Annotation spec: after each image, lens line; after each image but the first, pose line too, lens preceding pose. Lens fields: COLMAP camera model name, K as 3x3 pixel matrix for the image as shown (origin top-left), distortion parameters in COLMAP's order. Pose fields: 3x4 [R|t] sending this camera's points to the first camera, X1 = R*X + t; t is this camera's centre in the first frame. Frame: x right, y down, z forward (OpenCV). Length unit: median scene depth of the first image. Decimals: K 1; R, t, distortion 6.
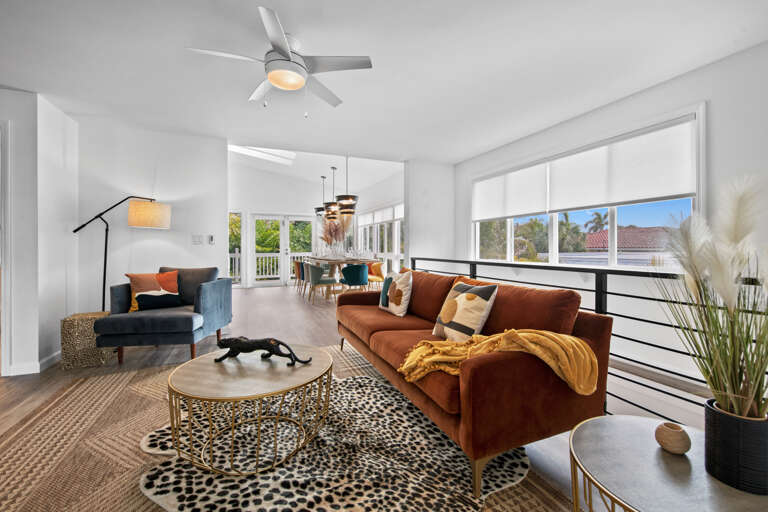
lens RADIAL K [[324.6, 0, 385.2], [0, 324.6, 254.2], [0, 0, 1]] dist [-0.005071, -0.000613]
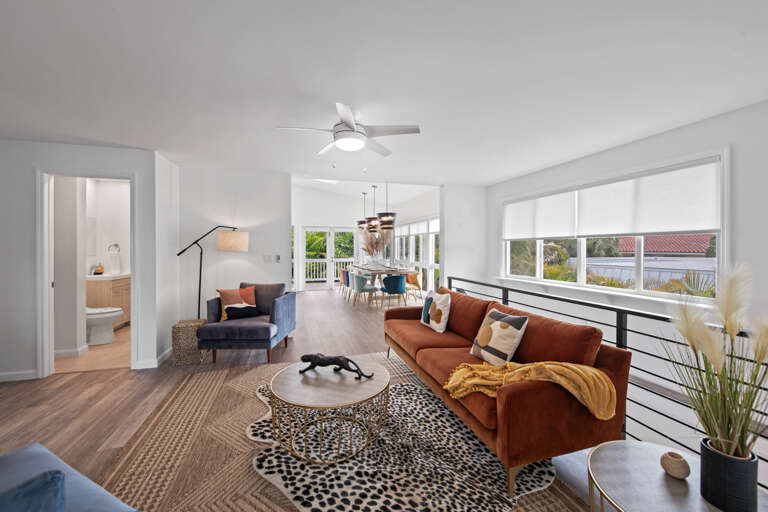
lens RADIAL K [[302.7, 0, 382.5], [0, 302.7, 253.5], [0, 0, 1]] dist [-0.003407, -0.001875]
pose [[0.993820, 0.003650, -0.110942, -0.057683], [-0.003911, 0.999990, -0.002131, -0.129525], [0.110933, 0.002552, 0.993825, -0.150615]]
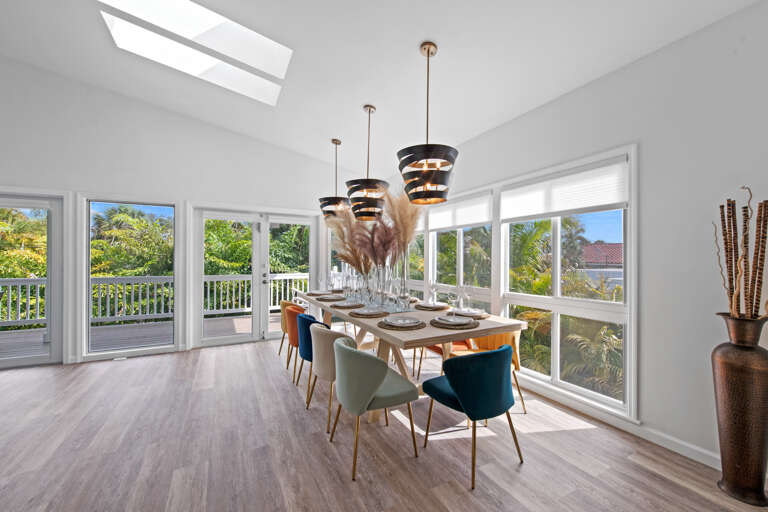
lens RADIAL K [[302.7, 0, 386.5], [0, 302.7, 260.0], [0, 0, 1]] dist [-0.003407, -0.001875]
pose [[0.995691, 0.008694, 0.092325, -0.696858], [-0.007351, 0.999862, -0.014875, -0.156724], [-0.092442, 0.014132, 0.995618, 2.292675]]
